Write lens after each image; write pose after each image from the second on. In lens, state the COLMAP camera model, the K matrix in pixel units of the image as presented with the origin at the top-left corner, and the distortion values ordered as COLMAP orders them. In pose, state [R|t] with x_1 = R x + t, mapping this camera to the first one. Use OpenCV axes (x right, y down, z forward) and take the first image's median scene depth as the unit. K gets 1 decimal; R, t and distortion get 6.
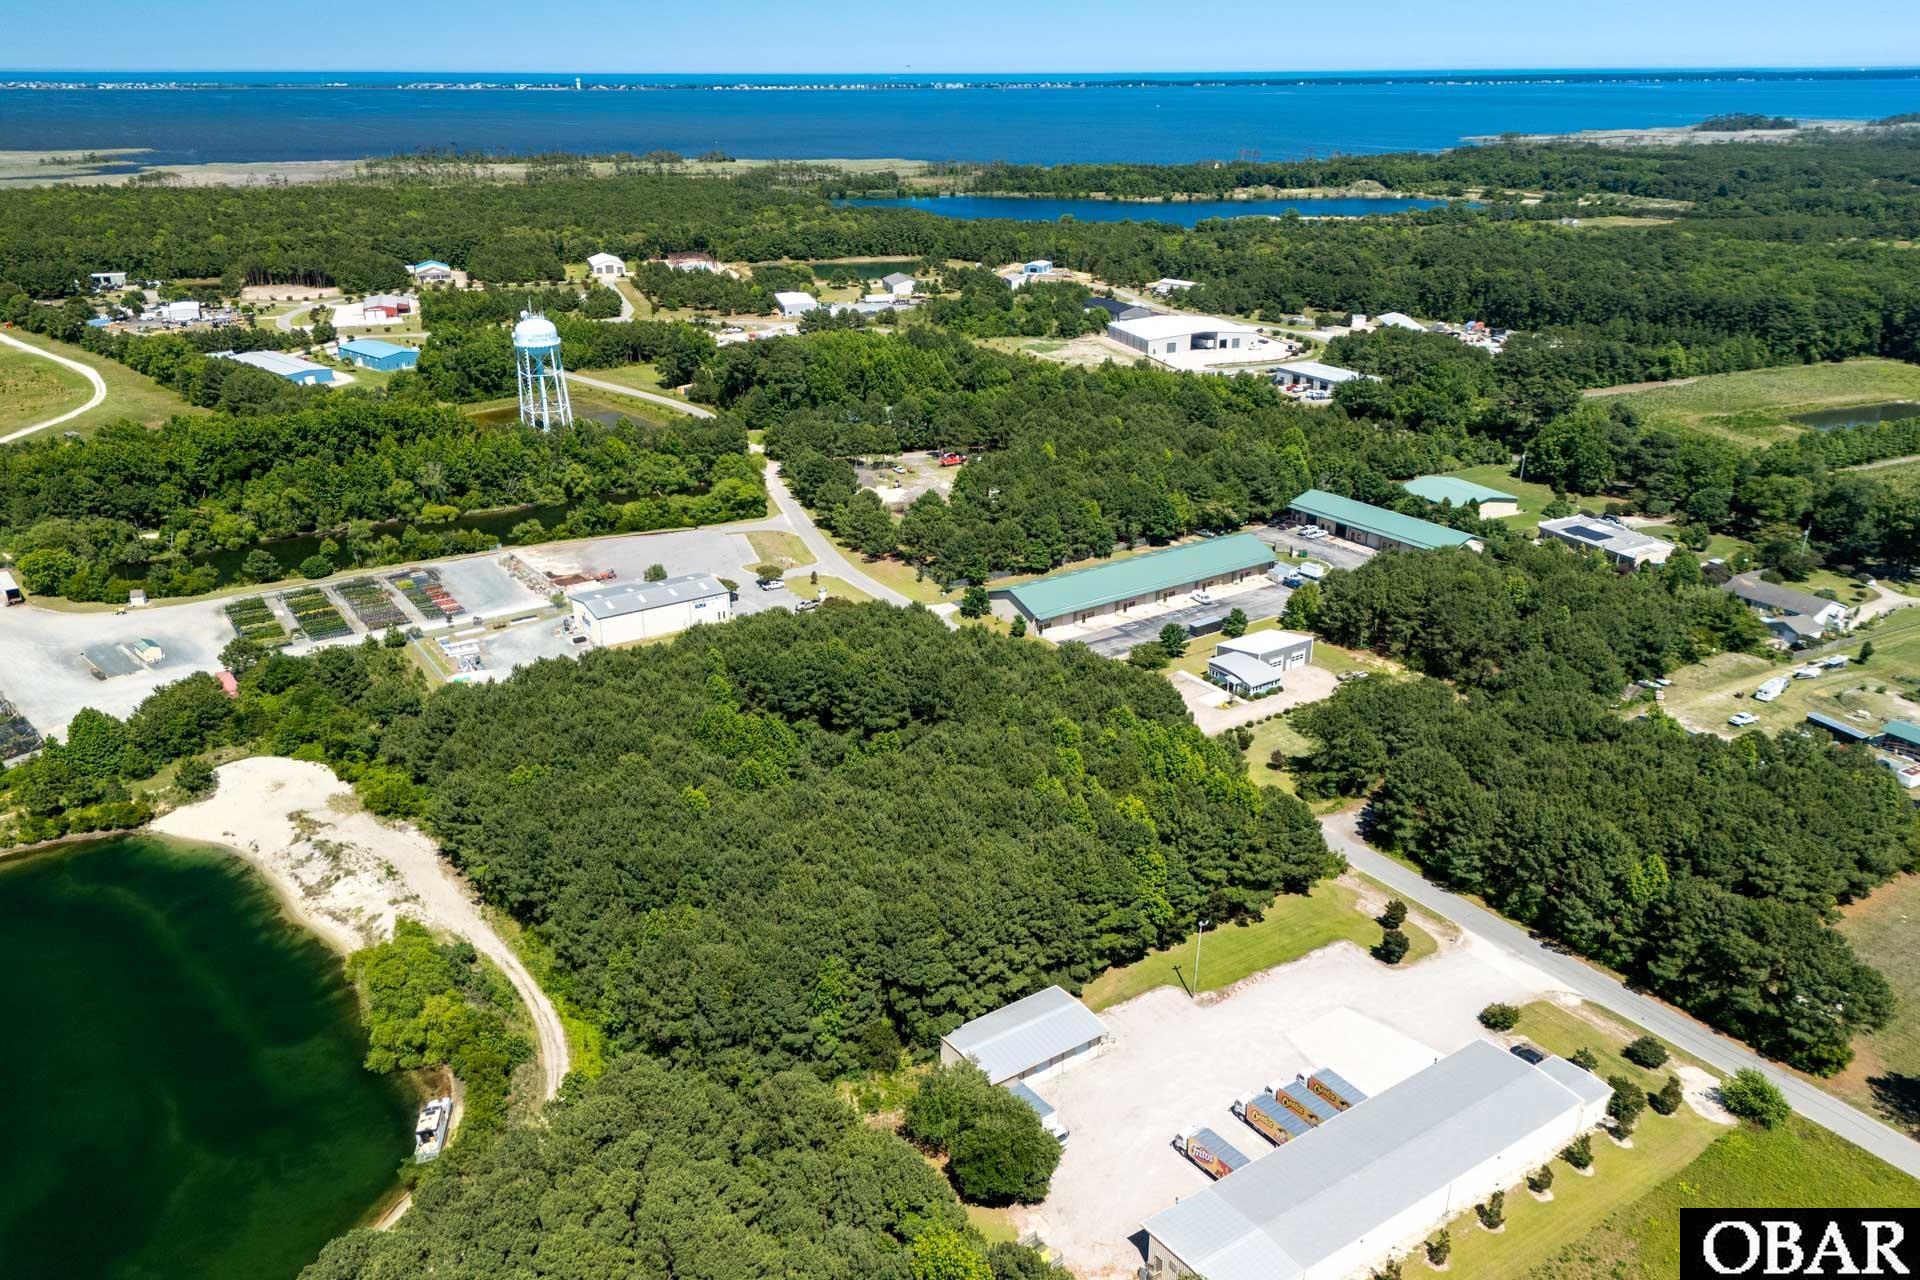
lens RADIAL K [[1415.0, 0, 952.1], [0, 1415.0, 663.7], [0, 0, 1]] dist [0.074200, -0.073450]
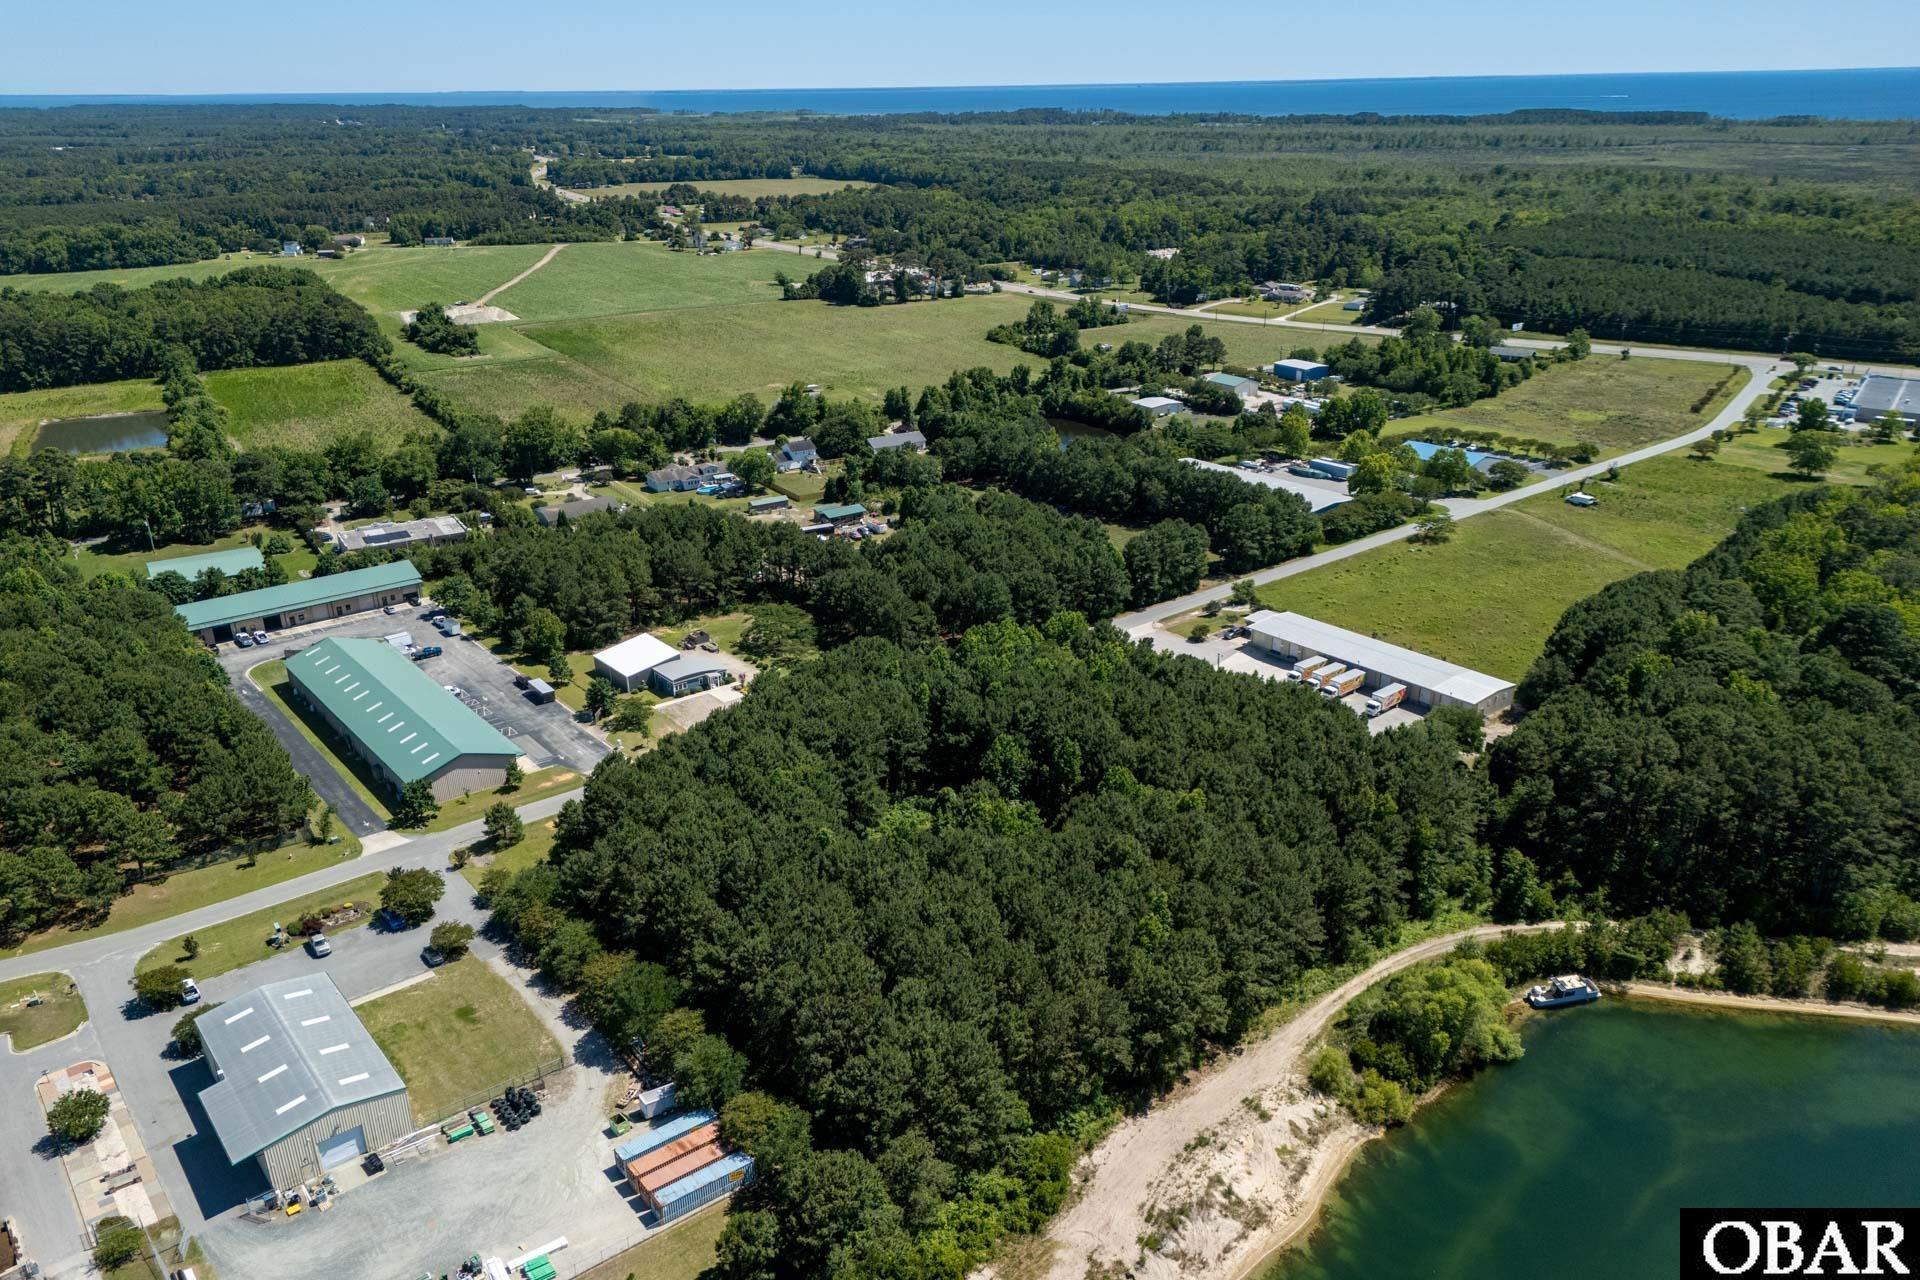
lens RADIAL K [[1408.6, 0, 964.5], [0, 1408.6, 696.5], [0, 0, 1]] dist [0.078909, -0.075875]
pose [[-0.093995, -0.391326, 0.915439, -0.567131], [0.397218, 0.828411, 0.394909, -0.228559], [-0.912898, 0.400748, 0.077575, 0.561395]]
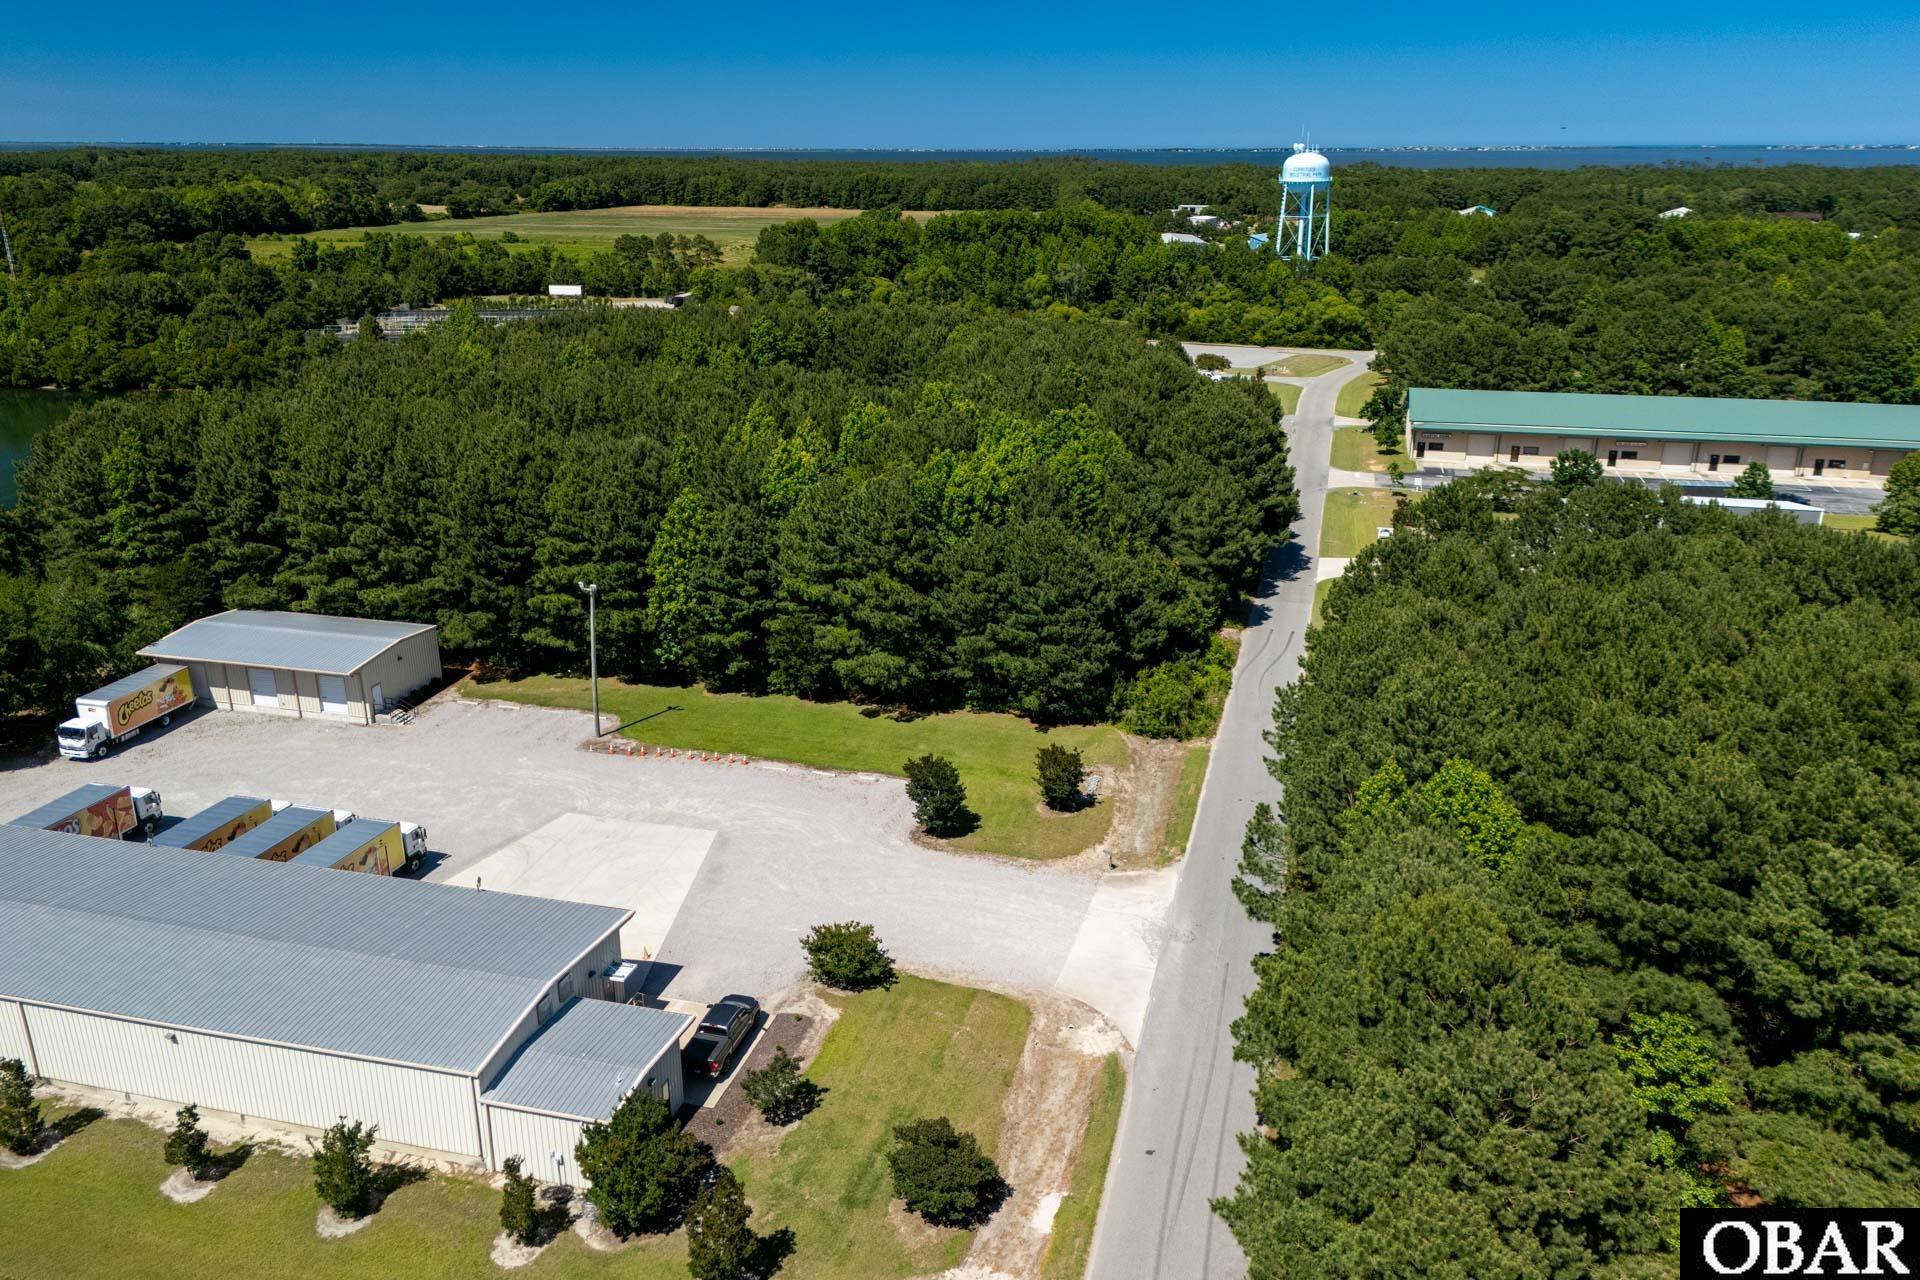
lens RADIAL K [[1402.3, 0, 965.7], [0, 1402.3, 664.4], [0, 0, 1]] dist [0.079720, -0.076243]
pose [[0.663999, 0.262357, -0.700196, 0.322005], [-0.291233, 0.953218, 0.080985, 0.061193], [0.688686, 0.150146, 0.709343, 0.353291]]
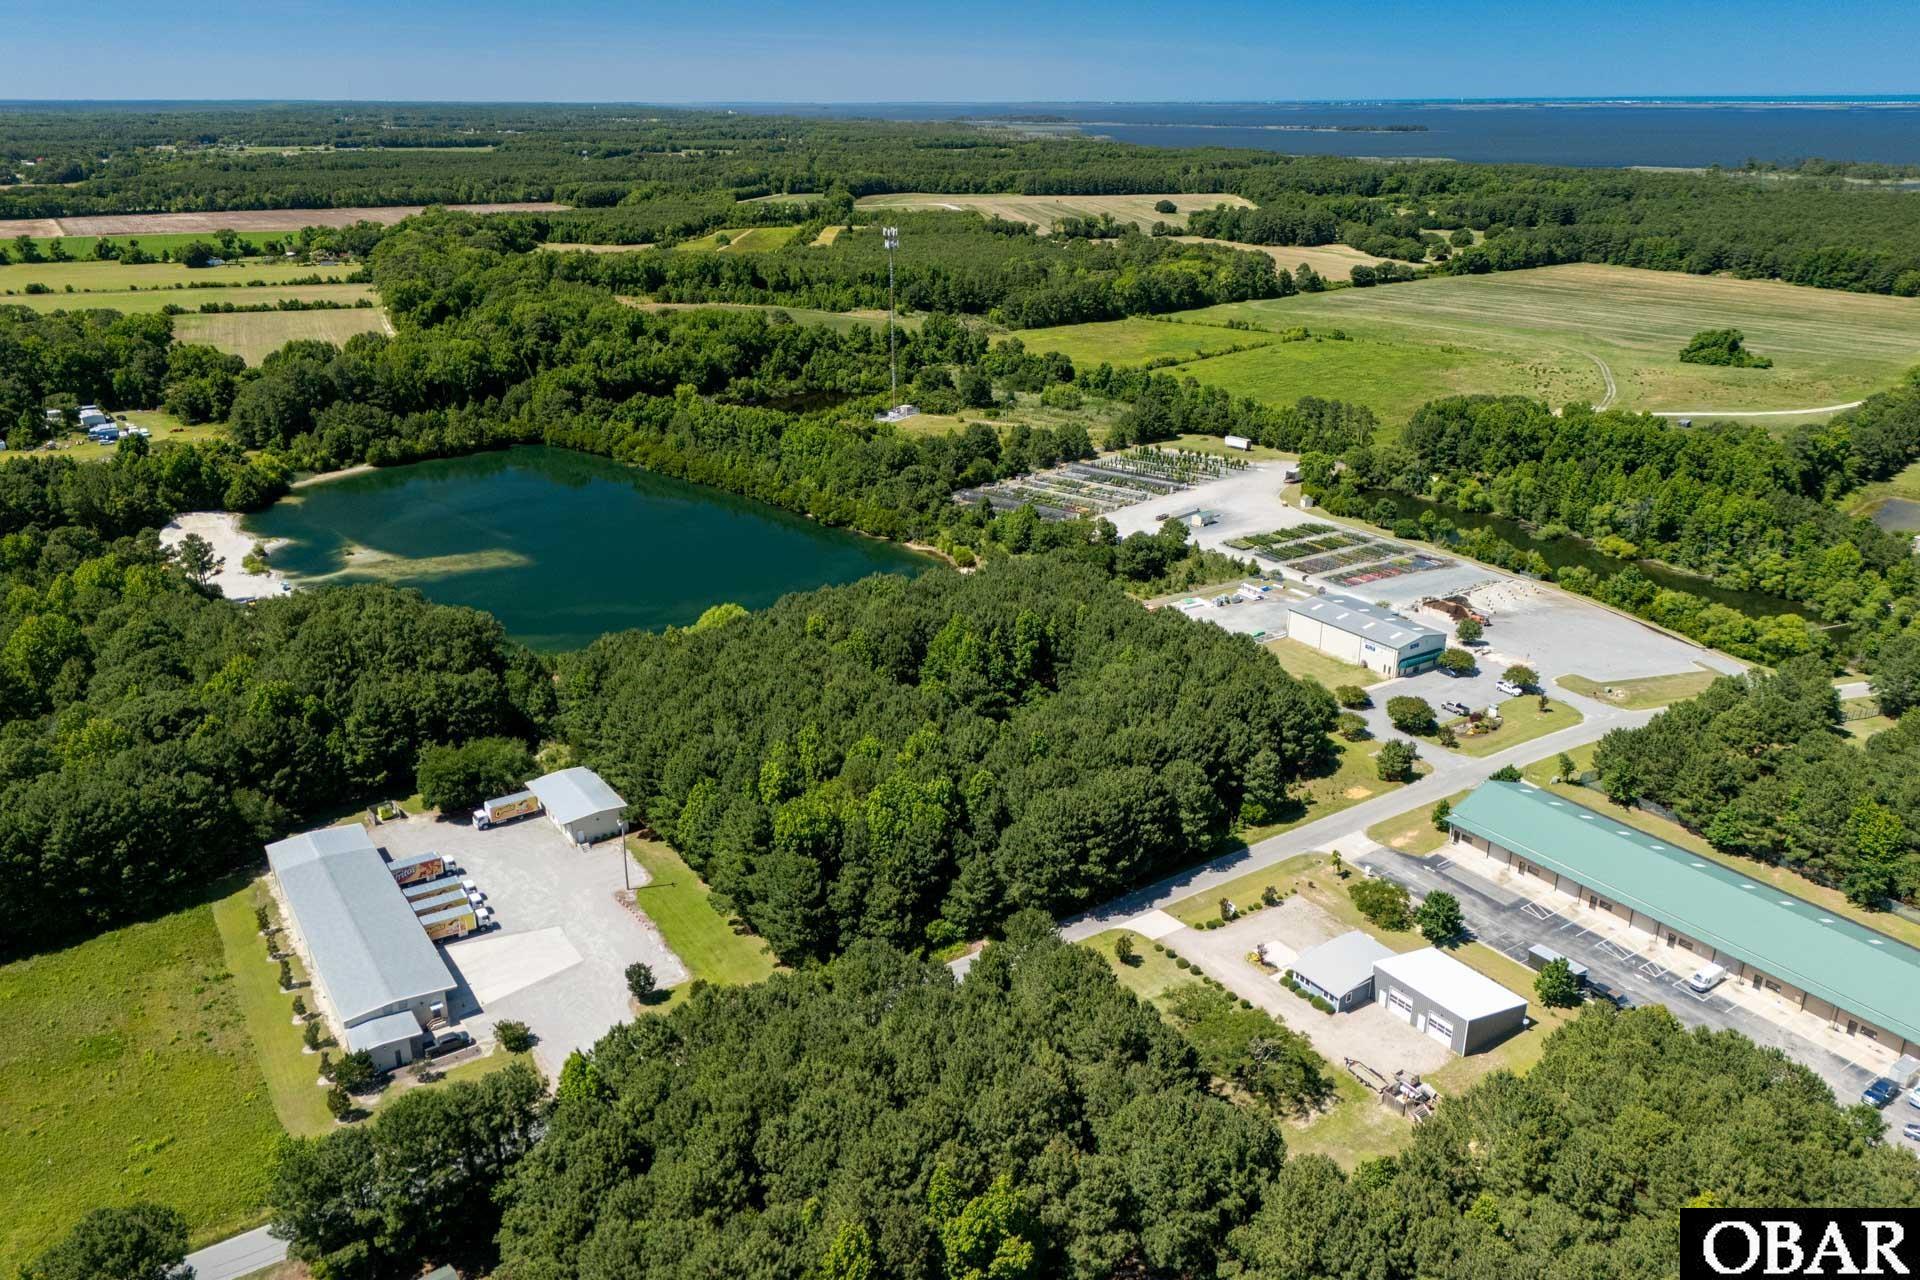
lens RADIAL K [[1407.0, 0, 964.6], [0, 1407.0, 669.4], [0, 0, 1]] dist [0.074291, -0.069932]
pose [[0.002907, 0.377611, -0.925960, 0.584069], [-0.382842, 0.855838, 0.347813, -0.211064], [0.923809, 0.353485, 0.147053, 0.512082]]
